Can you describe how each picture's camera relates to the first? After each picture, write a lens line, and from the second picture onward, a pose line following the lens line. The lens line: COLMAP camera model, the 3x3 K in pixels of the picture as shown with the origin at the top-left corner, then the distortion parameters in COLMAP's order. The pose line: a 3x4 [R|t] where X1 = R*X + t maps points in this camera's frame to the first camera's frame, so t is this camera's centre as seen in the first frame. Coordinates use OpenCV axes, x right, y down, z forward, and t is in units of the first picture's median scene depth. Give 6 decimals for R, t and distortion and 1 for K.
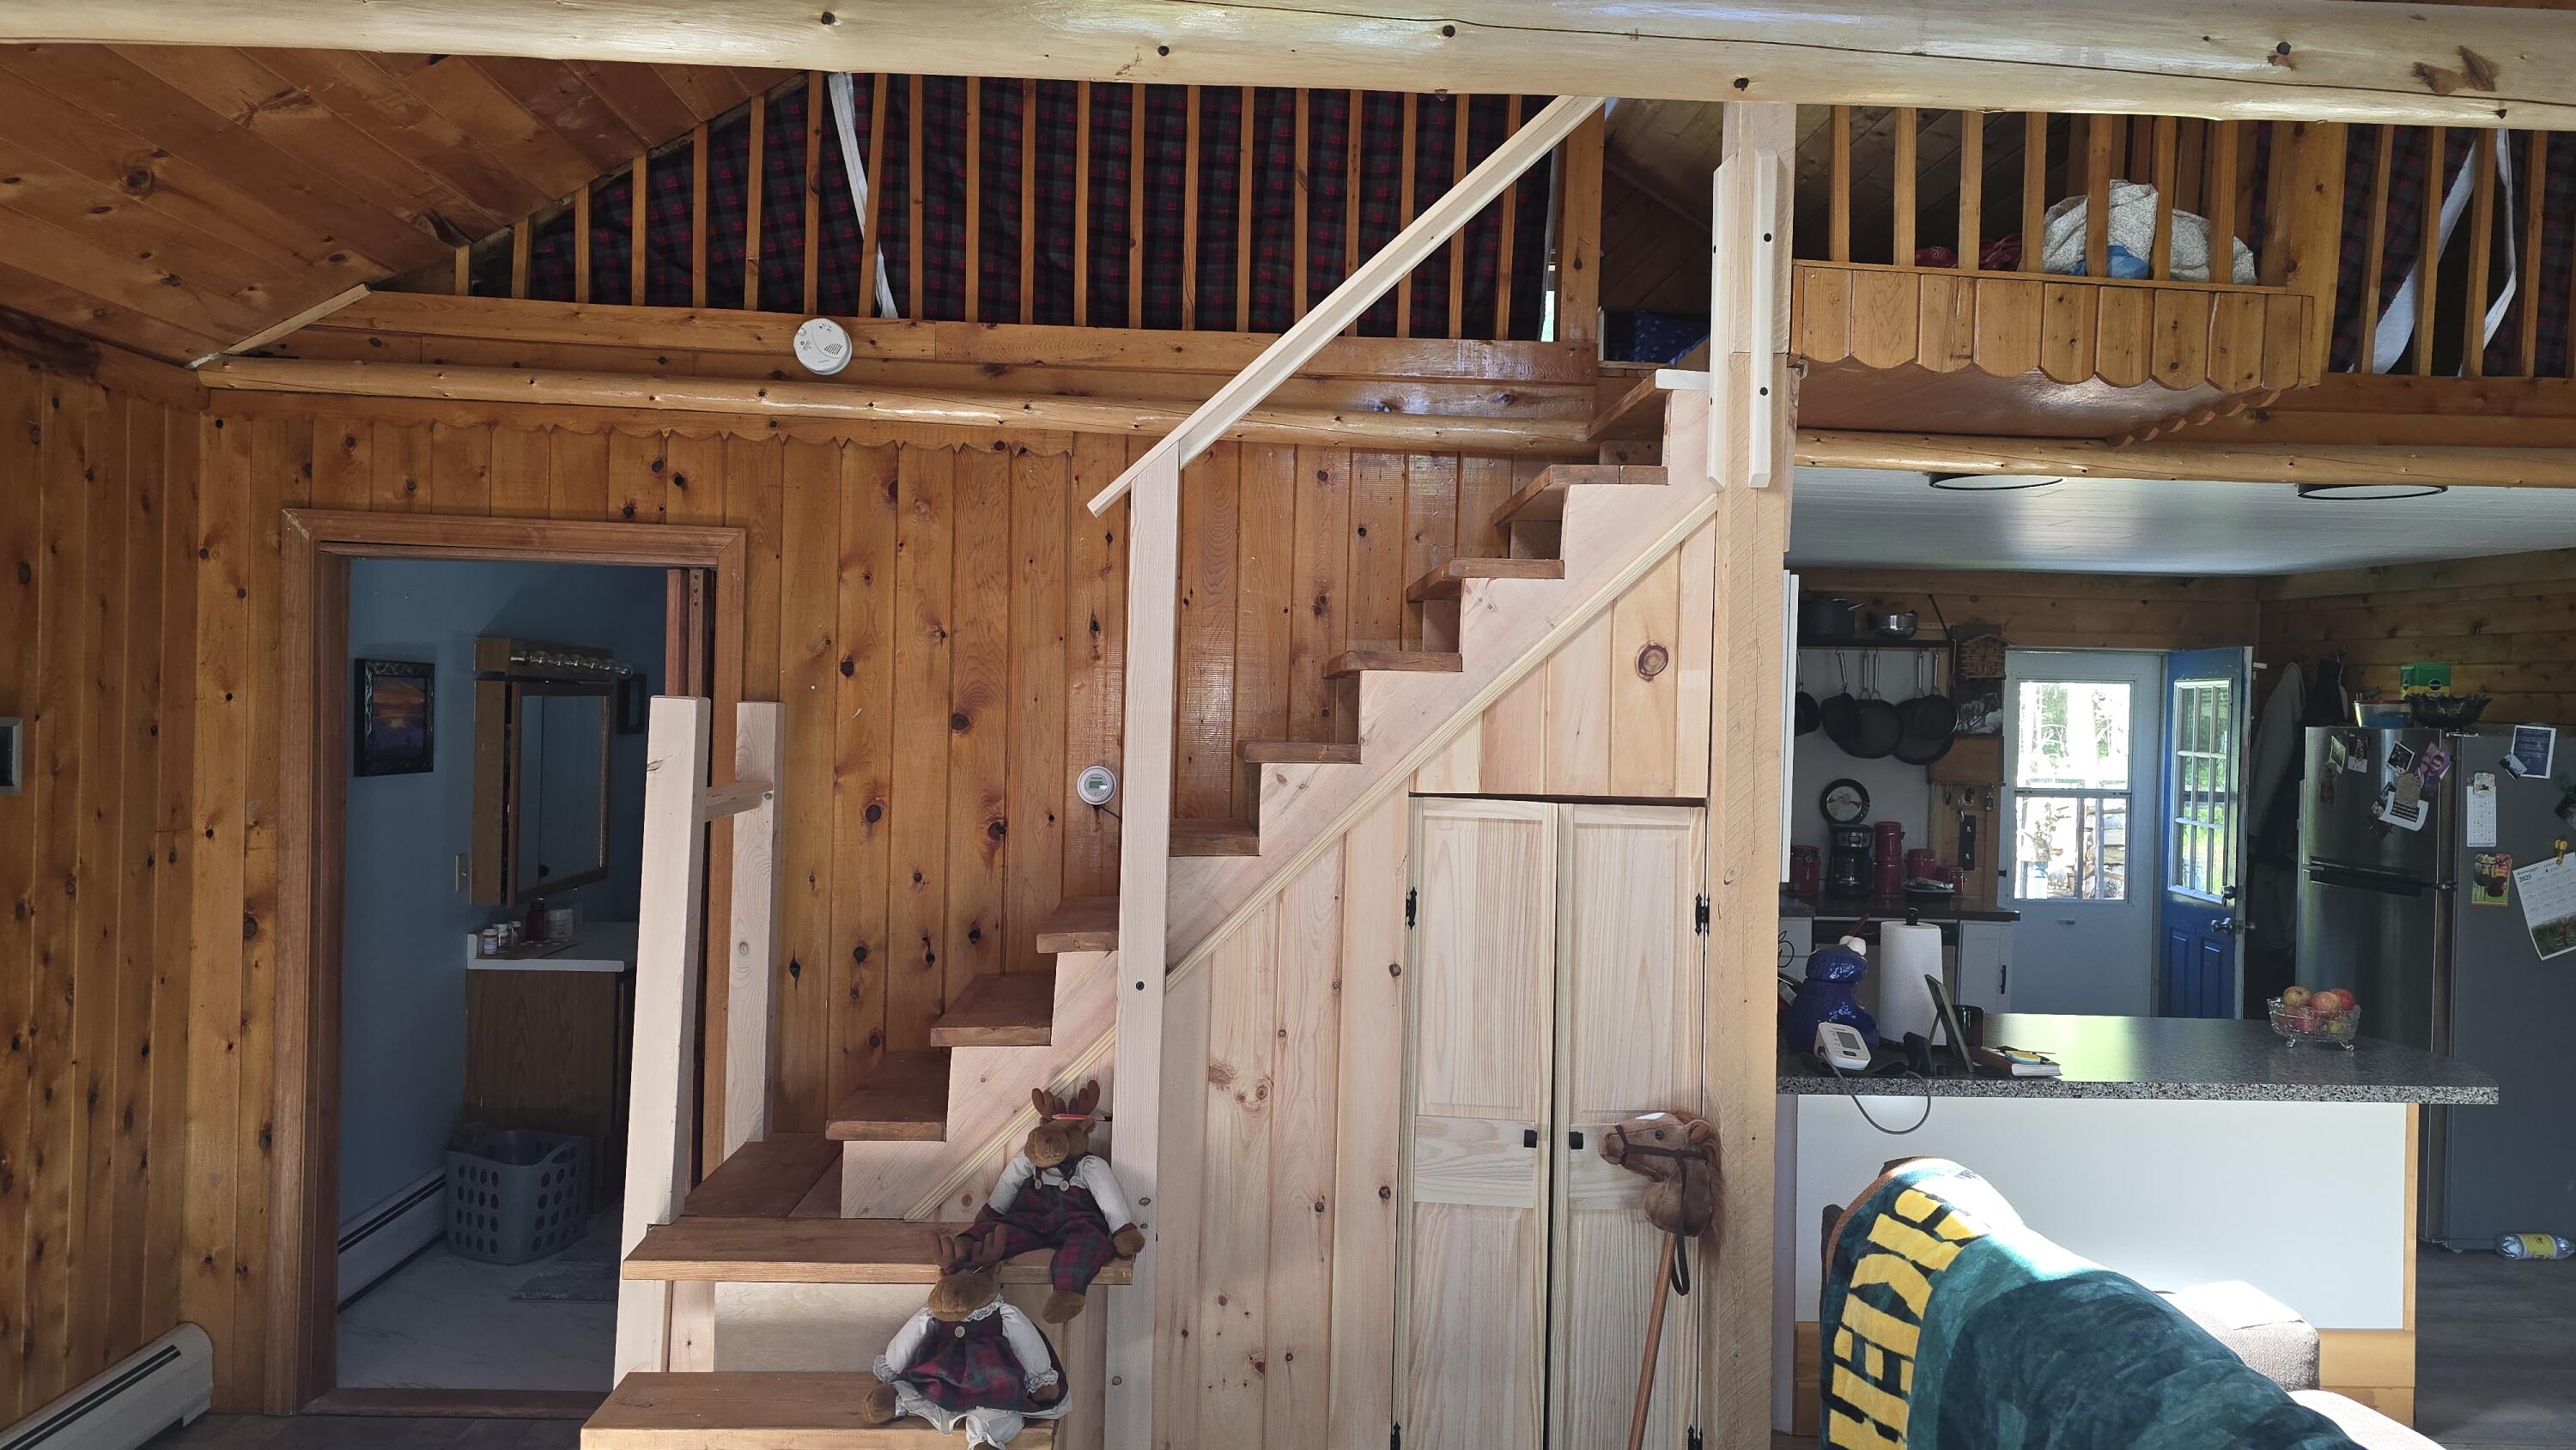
lens RADIAL K [[1711.1, 0, 1295.2], [0, 1711.1, 724.2], [0, 0, 1]] dist [0.087001, -0.102276]
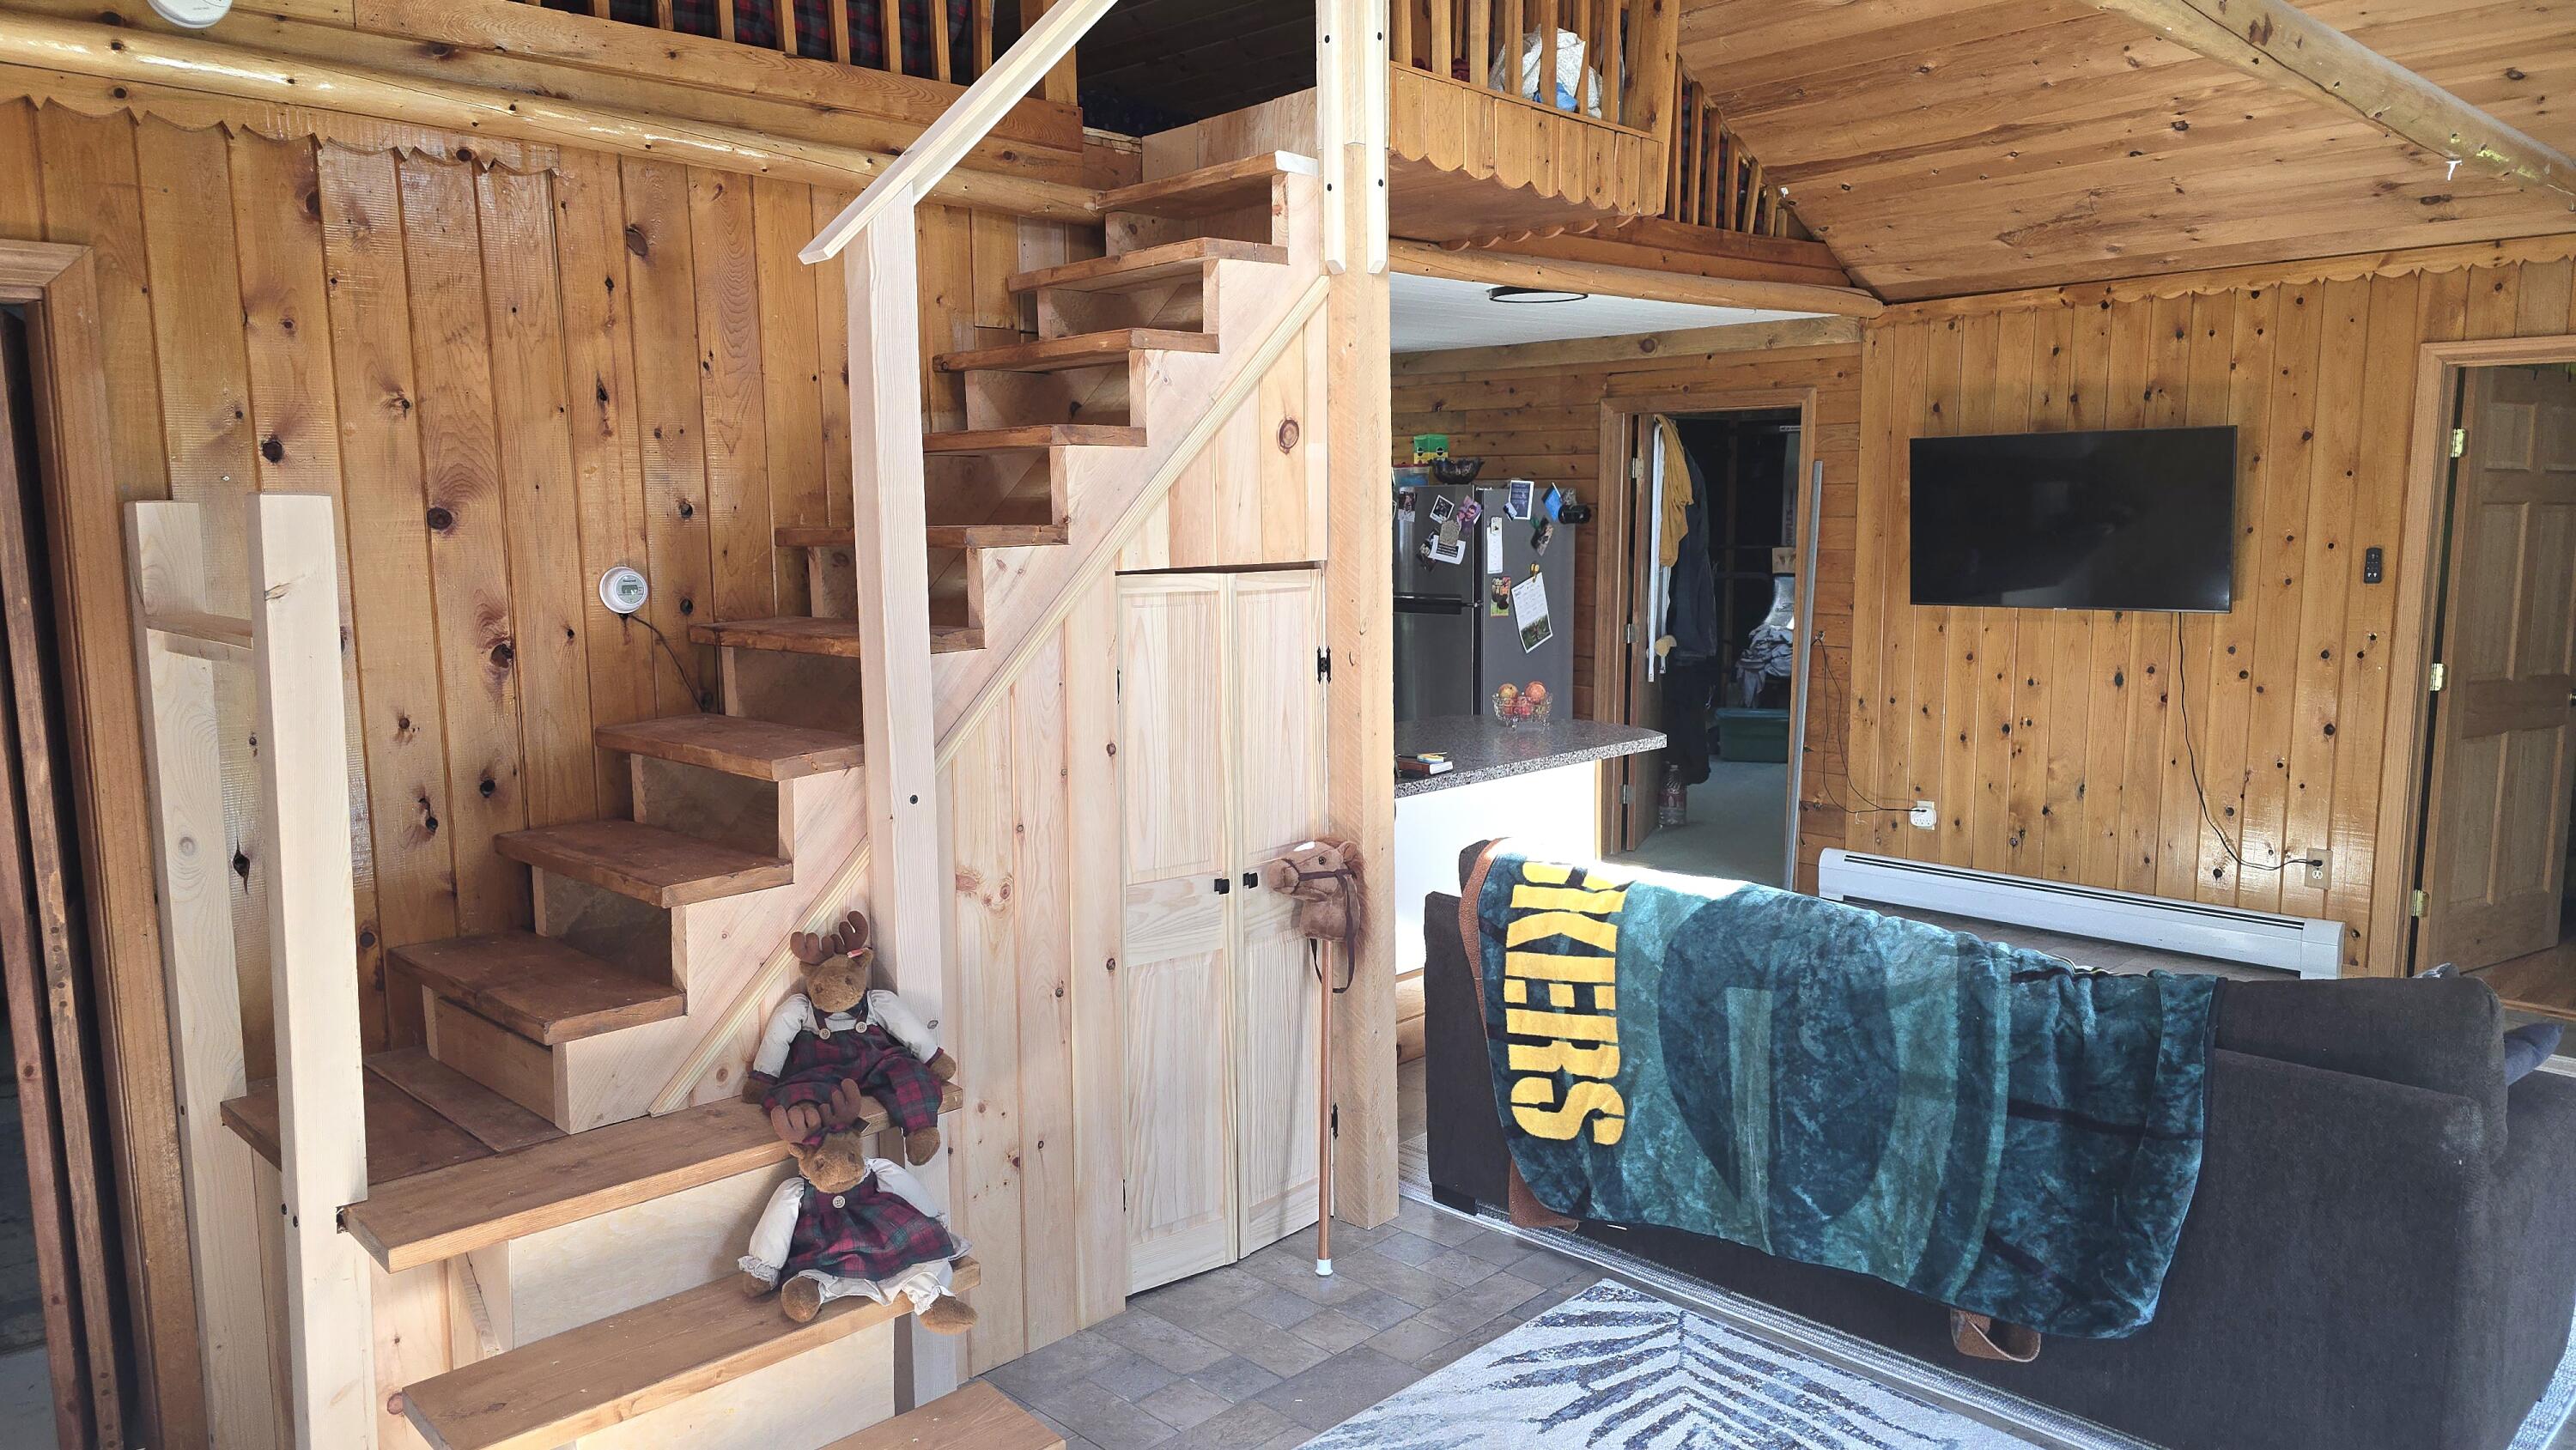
lens RADIAL K [[1711.1, 0, 1295.2], [0, 1711.1, 724.2], [0, 0, 1]] dist [0.087001, -0.102276]
pose [[0.751333, -0.118216, 0.649249, -0.504977], [0.034675, 0.989537, 0.140048, -0.007224], [-0.659012, -0.082710, 0.747571, 0.180057]]
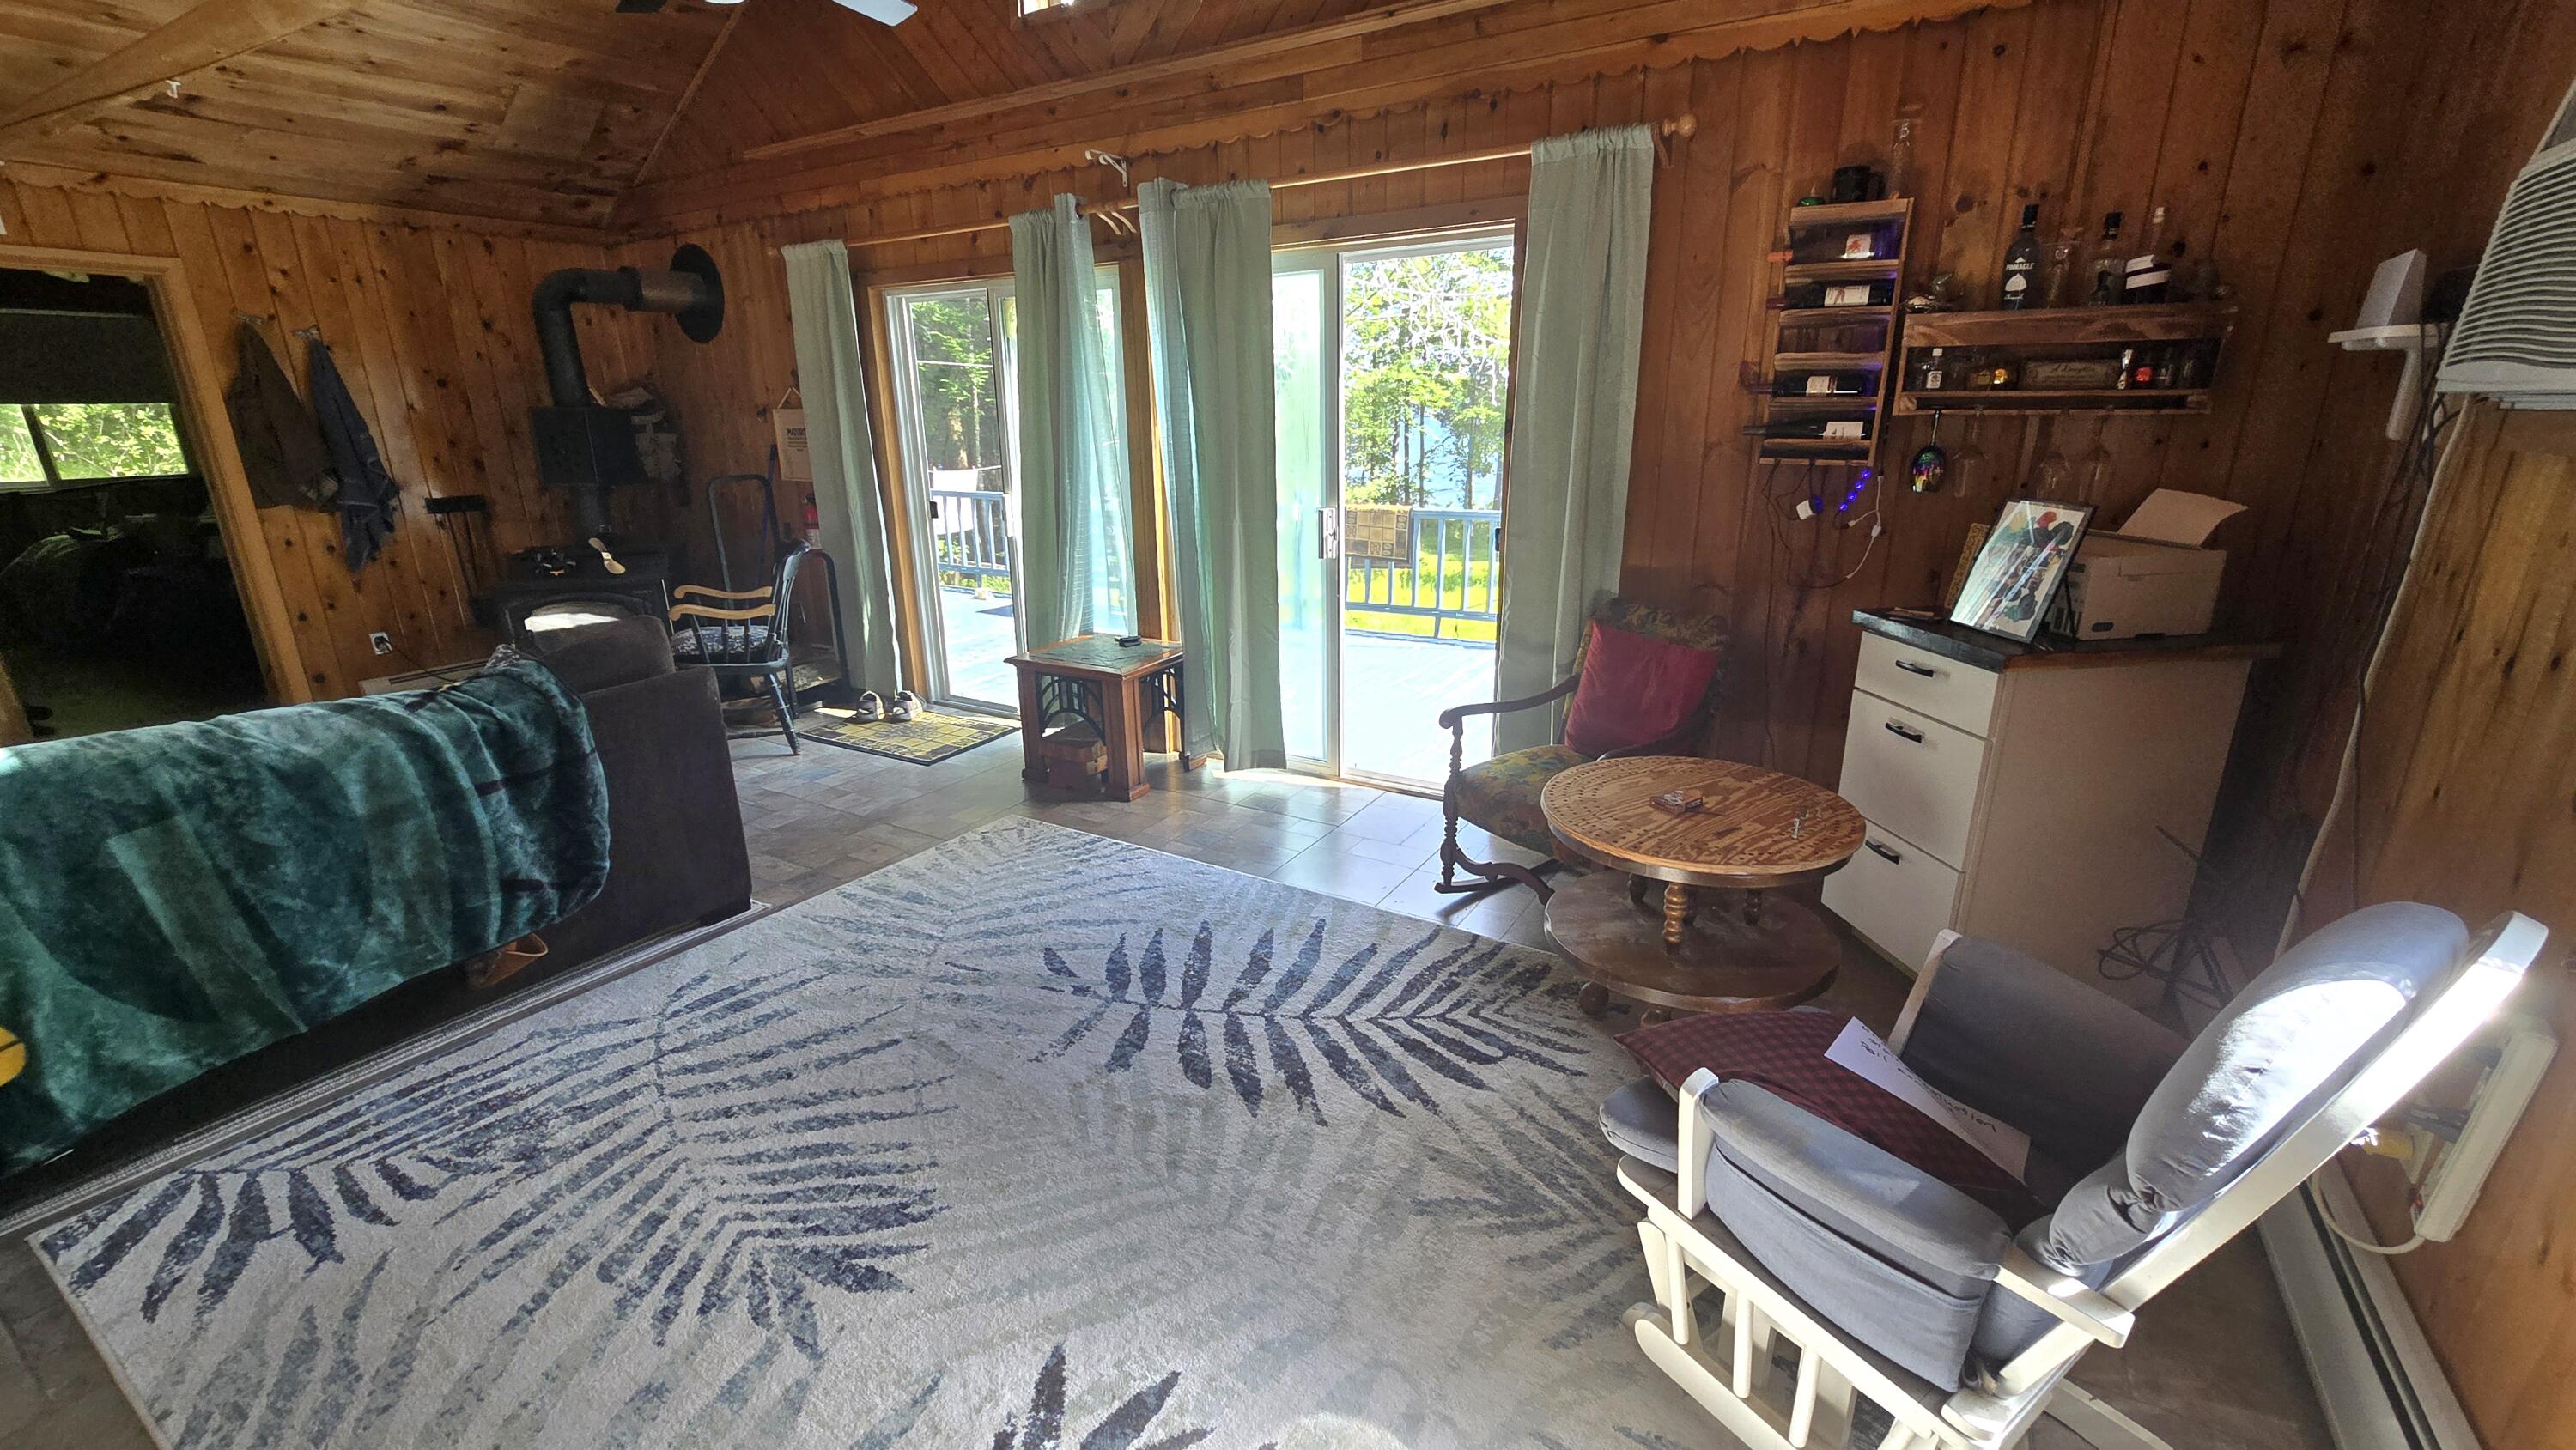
lens RADIAL K [[1049.3, 0, 1282.2], [0, 1049.3, 726.7], [0, 0, 1]] dist [0.002861, -0.003696]
pose [[-0.821750, -0.178987, 0.541009, -0.514641], [0.000731, 0.949059, 0.315097, 0.053033], [-0.569848, 0.259326, -0.779759, 0.811564]]
